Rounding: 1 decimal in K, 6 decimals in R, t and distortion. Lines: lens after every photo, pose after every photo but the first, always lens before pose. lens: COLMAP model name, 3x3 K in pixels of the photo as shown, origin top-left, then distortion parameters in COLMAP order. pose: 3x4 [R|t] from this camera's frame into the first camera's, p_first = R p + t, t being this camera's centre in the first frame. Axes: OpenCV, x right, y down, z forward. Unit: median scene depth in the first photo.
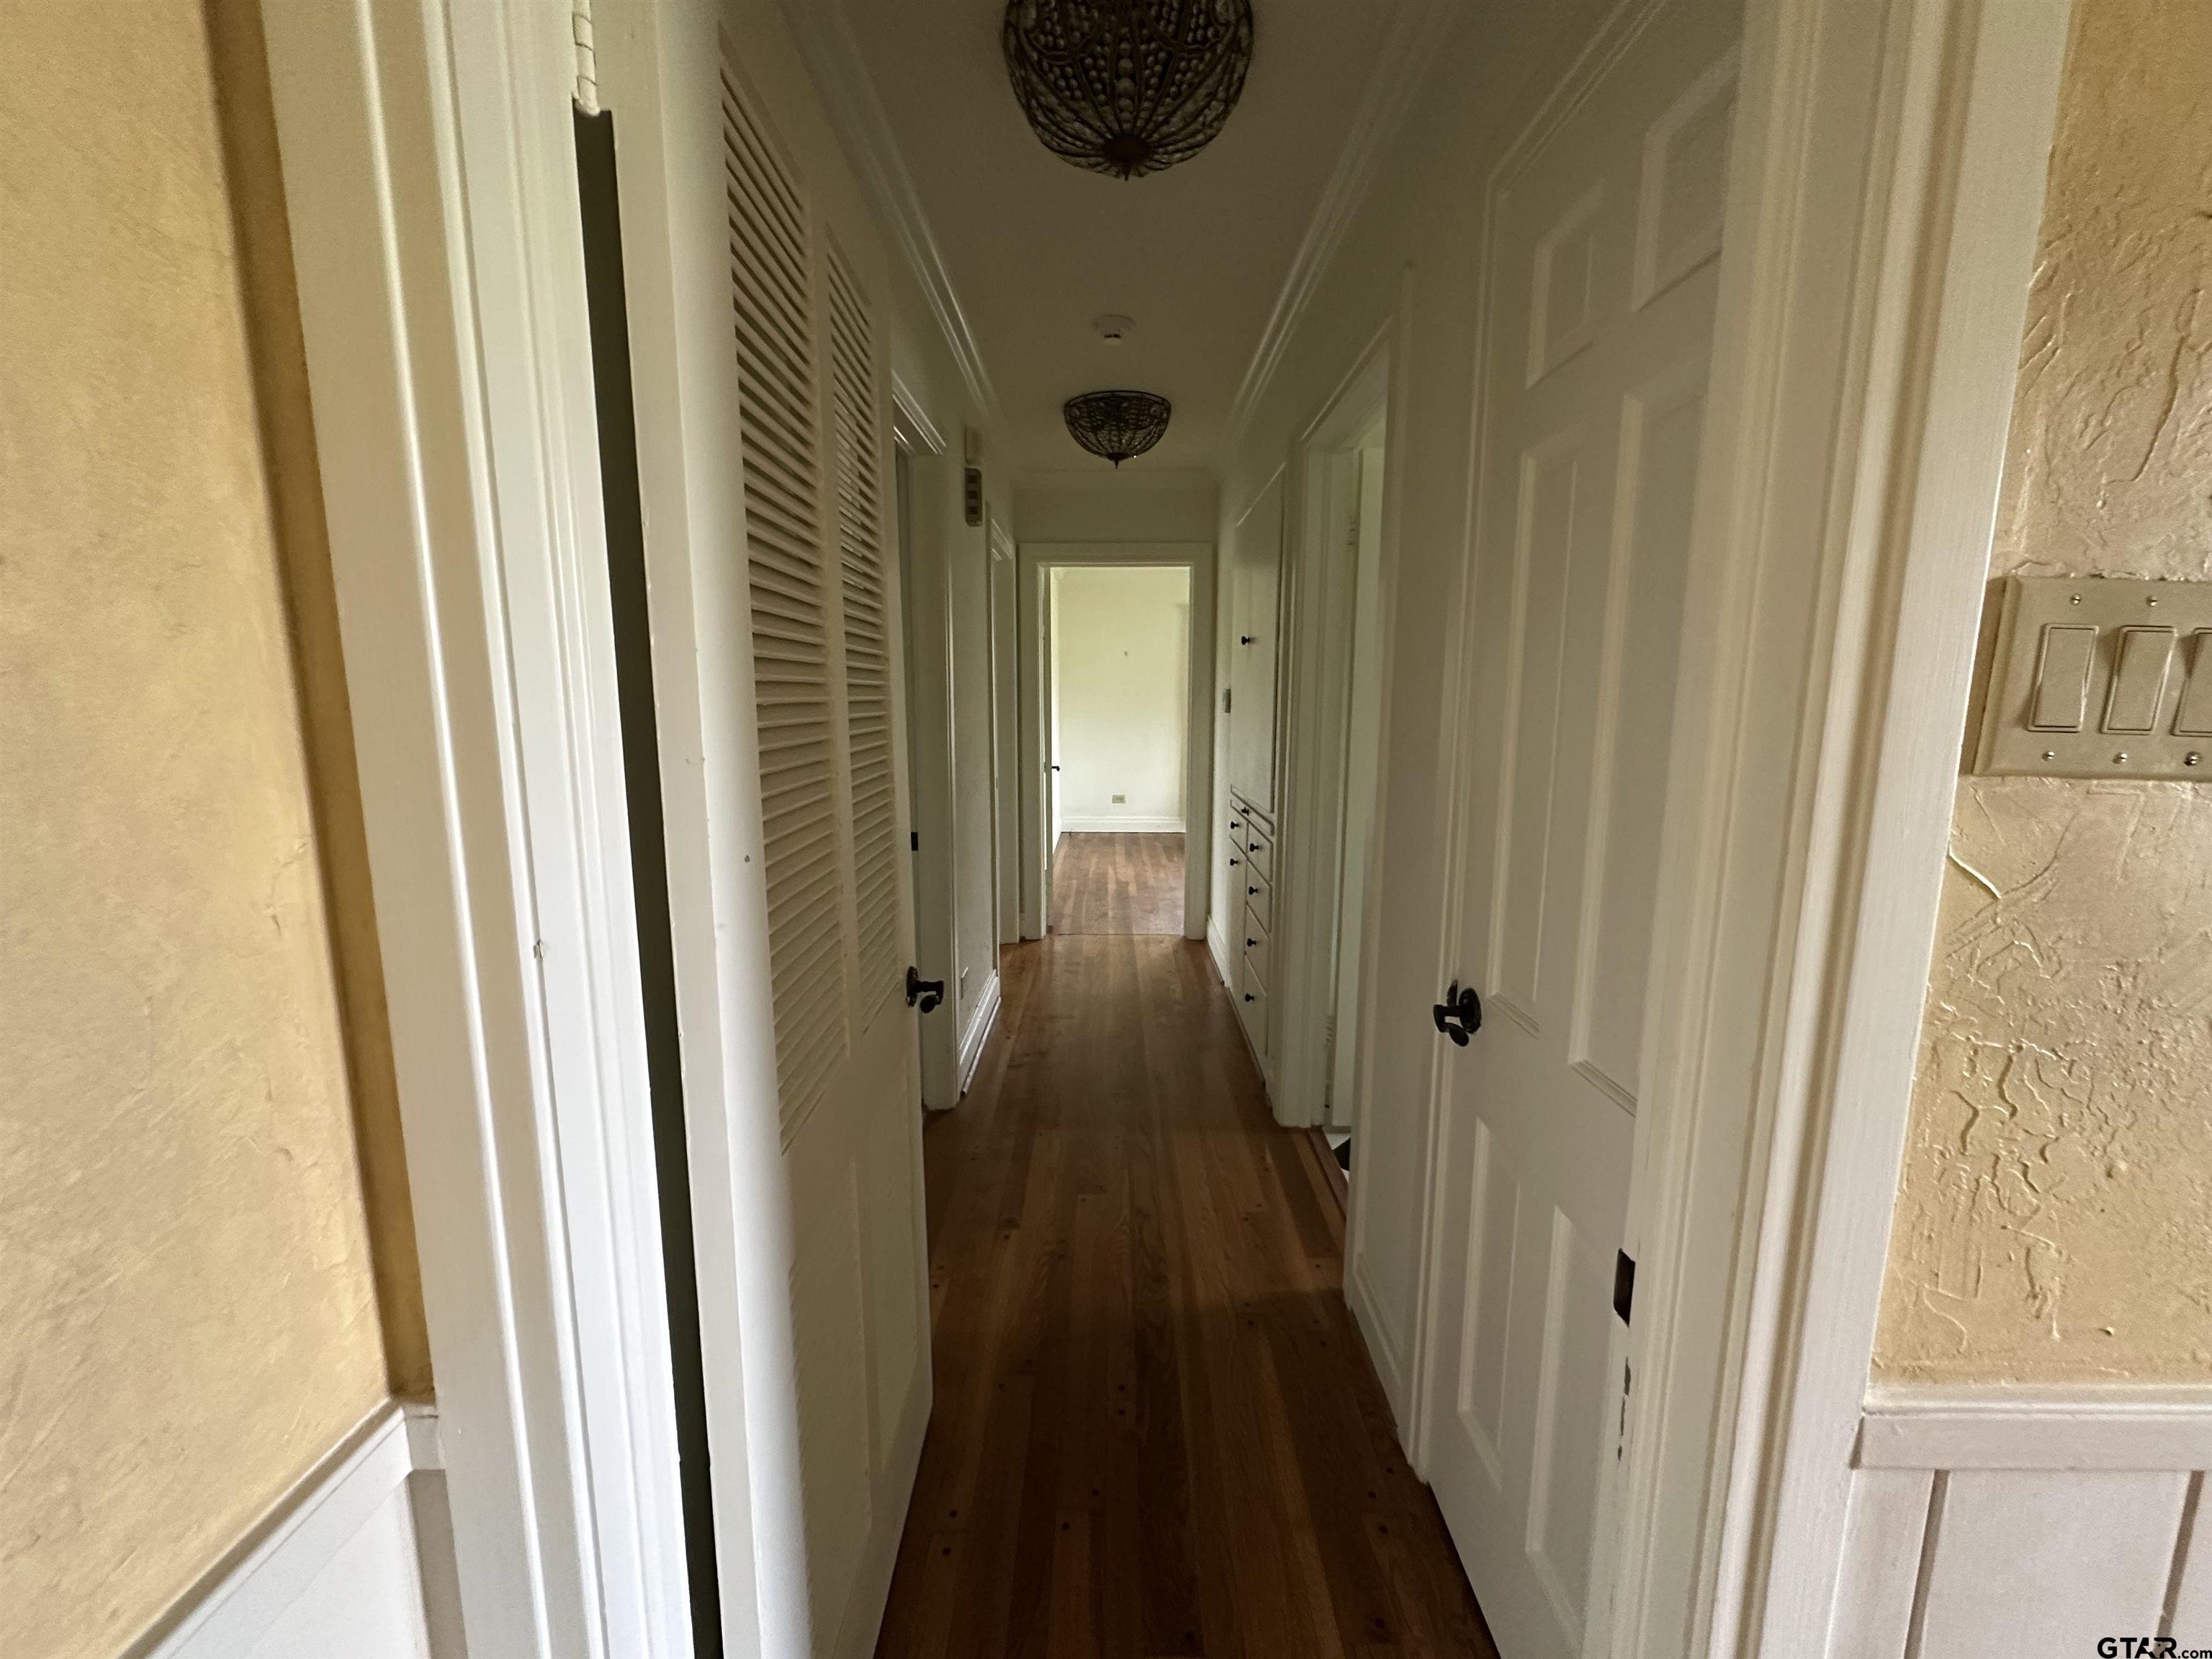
lens RADIAL K [[891.2, 0, 1099.6], [0, 891.2, 834.5], [0, 0, 1]] dist [-0.001029, 0.000113]
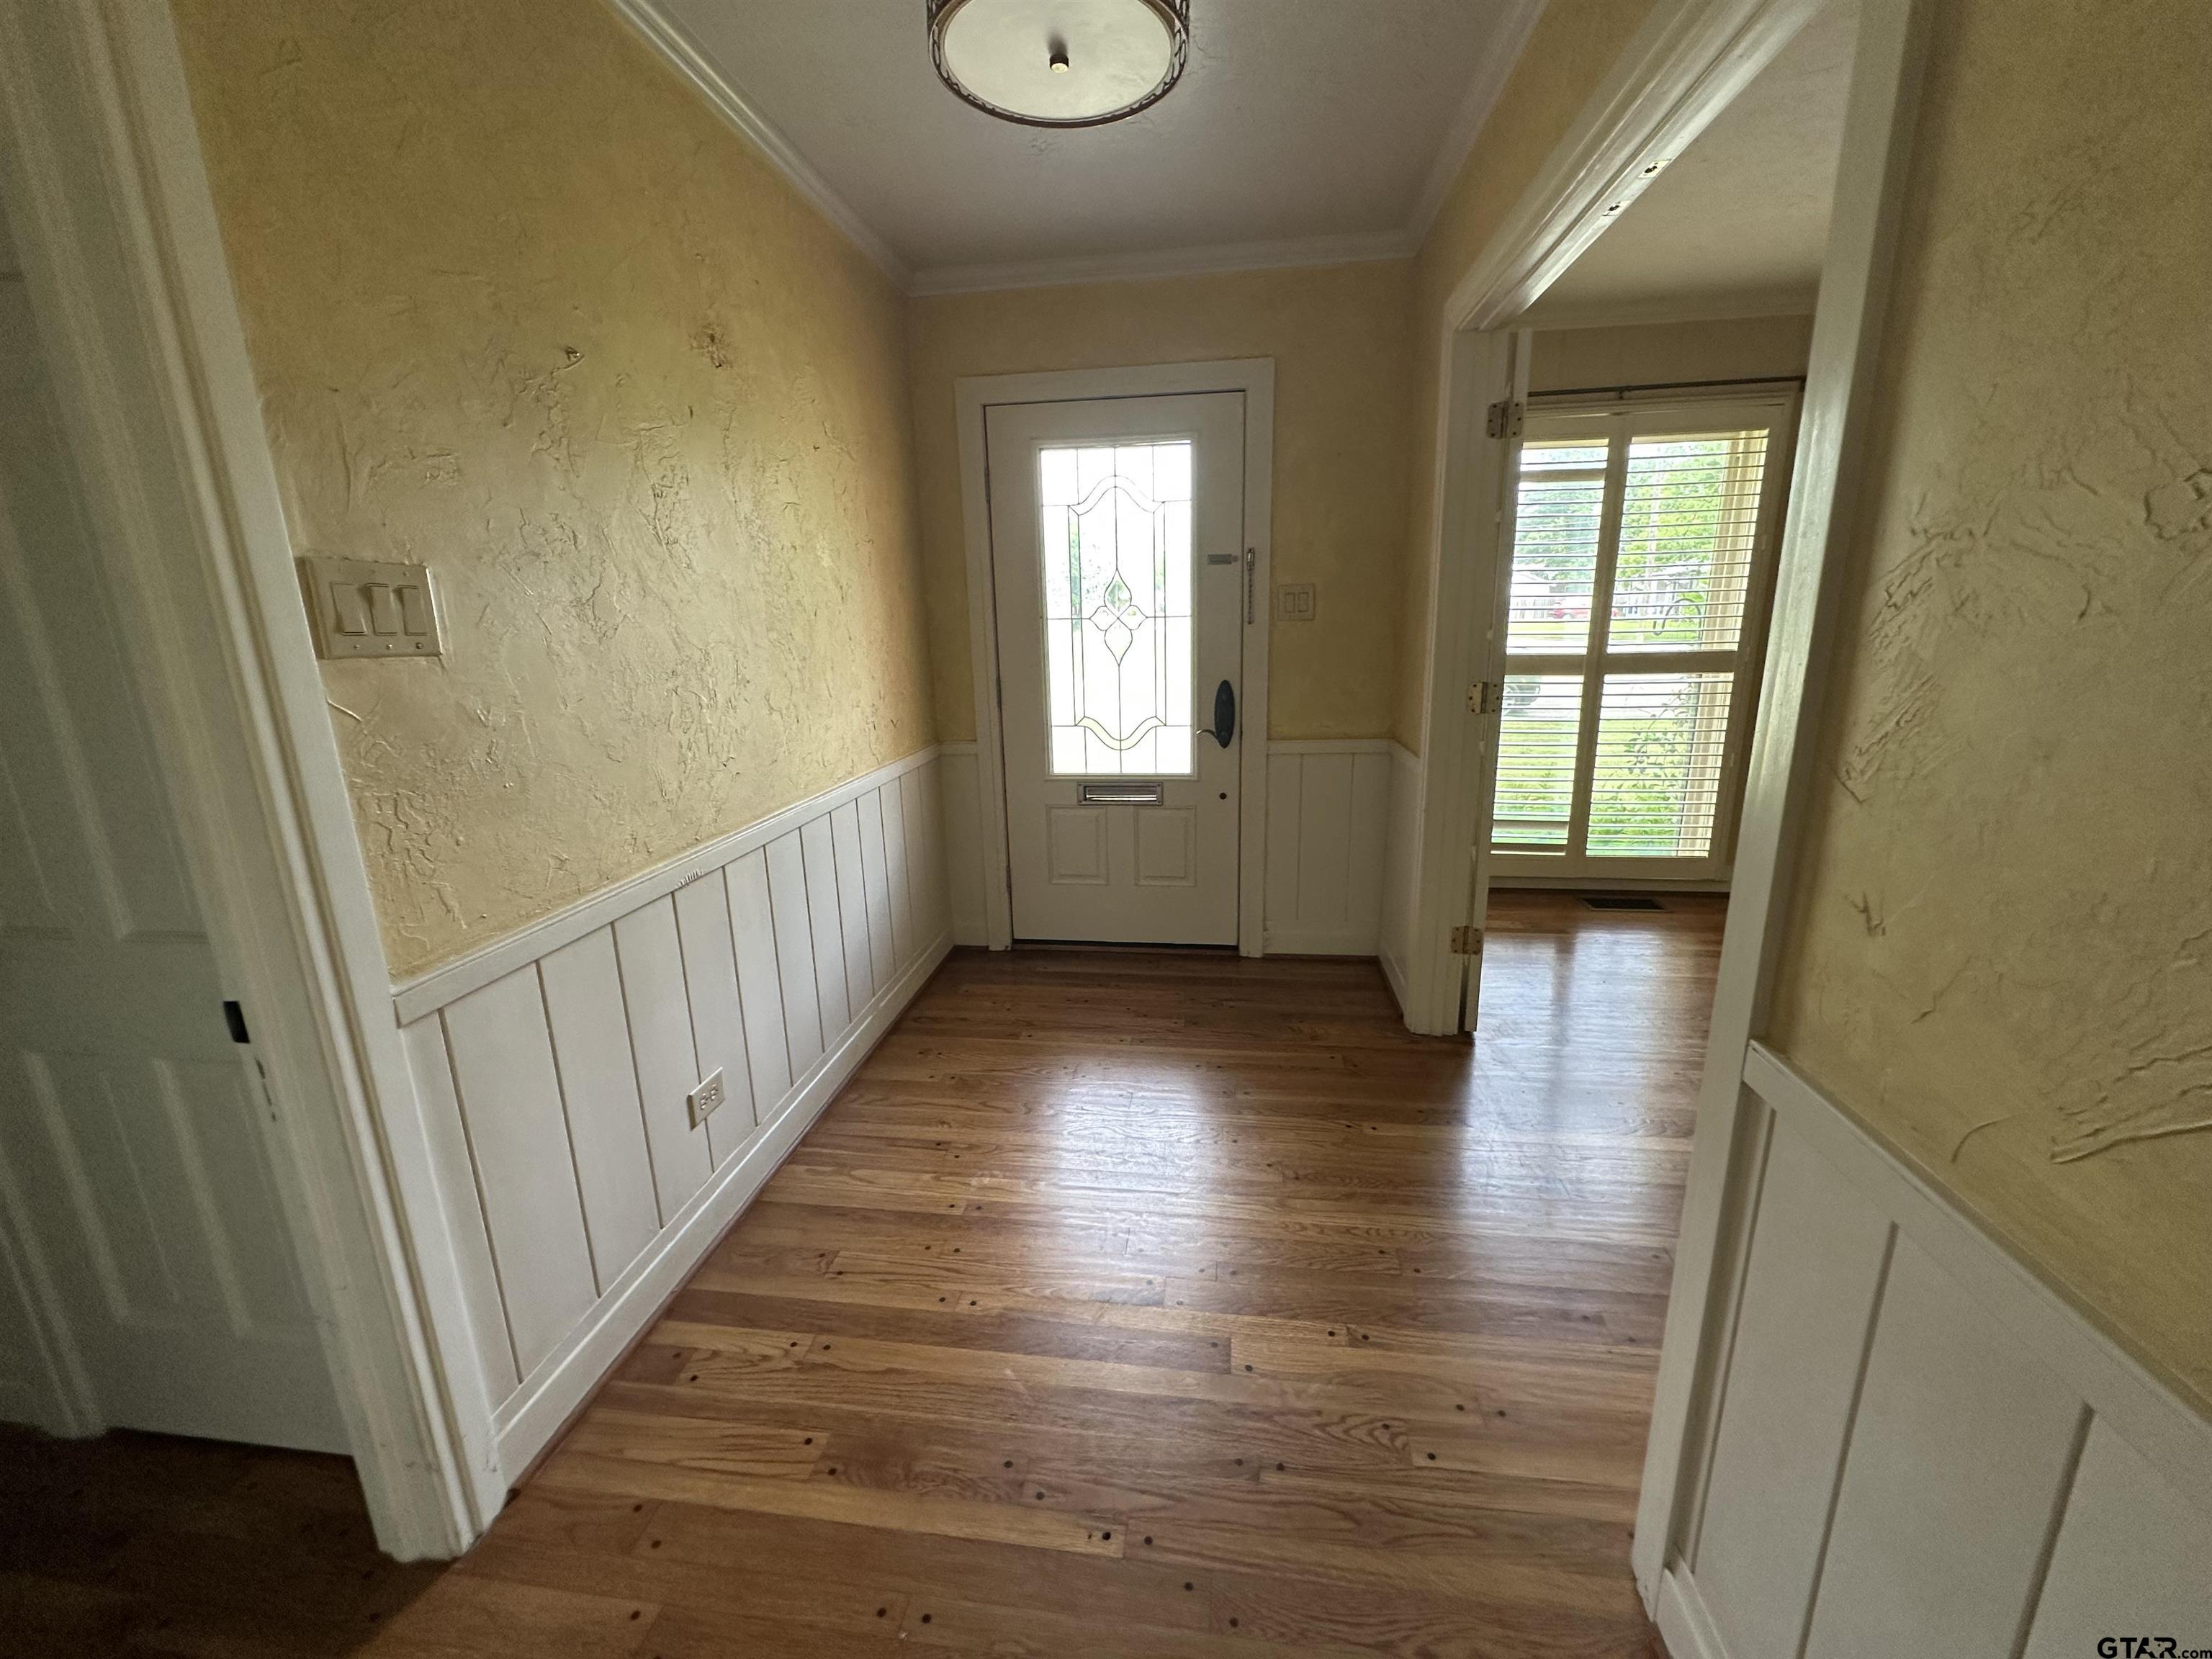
lens RADIAL K [[891.2, 0, 1102.6], [0, 891.2, 824.5], [0, 0, 1]] dist [-0.001029, 0.000113]
pose [[0.134624, -0.240665, 0.961227, -0.705509], [0.172467, 0.960942, 0.216439, 0.142803], [-0.975772, 0.136642, 0.170872, -0.888430]]
